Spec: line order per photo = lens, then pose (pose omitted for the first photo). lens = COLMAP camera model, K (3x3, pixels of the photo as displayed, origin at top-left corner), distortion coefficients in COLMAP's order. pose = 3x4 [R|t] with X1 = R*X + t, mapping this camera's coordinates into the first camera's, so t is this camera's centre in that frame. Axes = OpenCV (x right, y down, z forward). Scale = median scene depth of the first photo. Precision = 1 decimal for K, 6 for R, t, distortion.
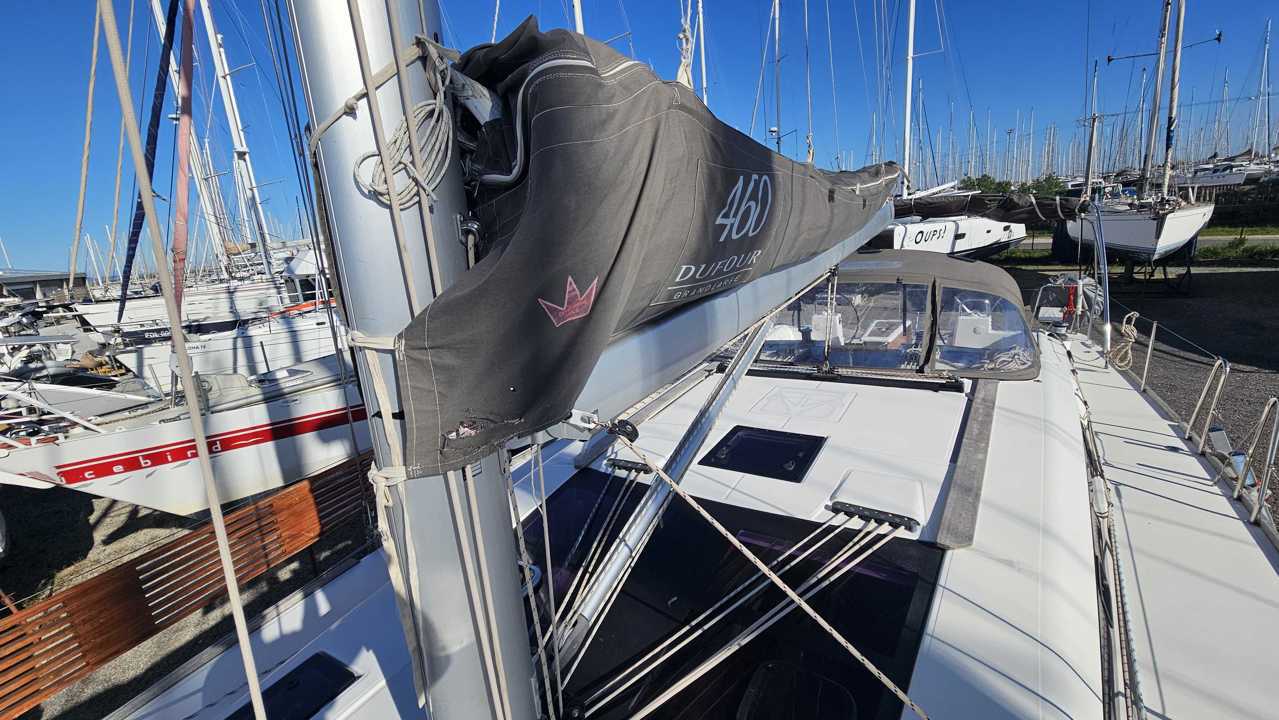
lens RADIAL K [[523.5, 0, 639.5], [0, 523.5, 360.0], [0, 0, 1]] dist [0.000081, 0.000028]
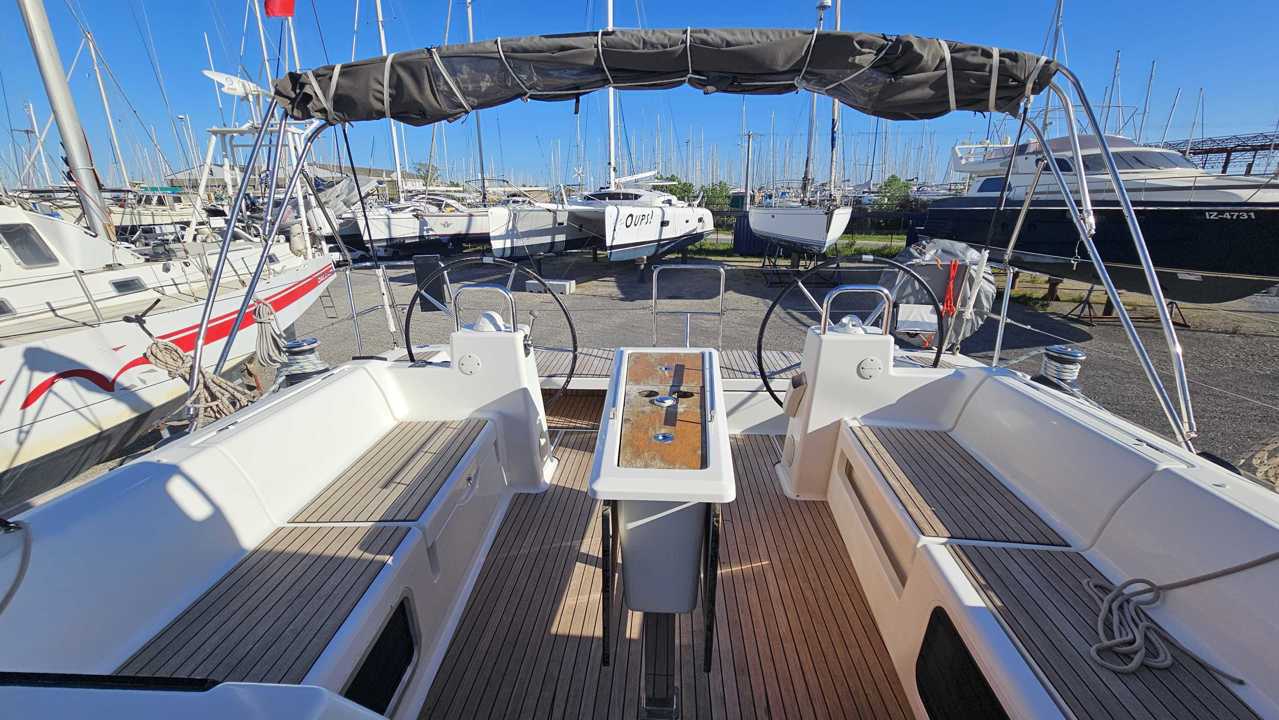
lens RADIAL K [[523.5, 0, 639.5], [0, 523.5, 360.0], [0, 0, 1]] dist [0.000081, 0.000028]
pose [[0.868046, -0.060542, 0.492779, 0.072020], [0.048355, 0.998128, 0.037451, -0.019812], [-0.494124, -0.008681, 0.869348, 0.171764]]
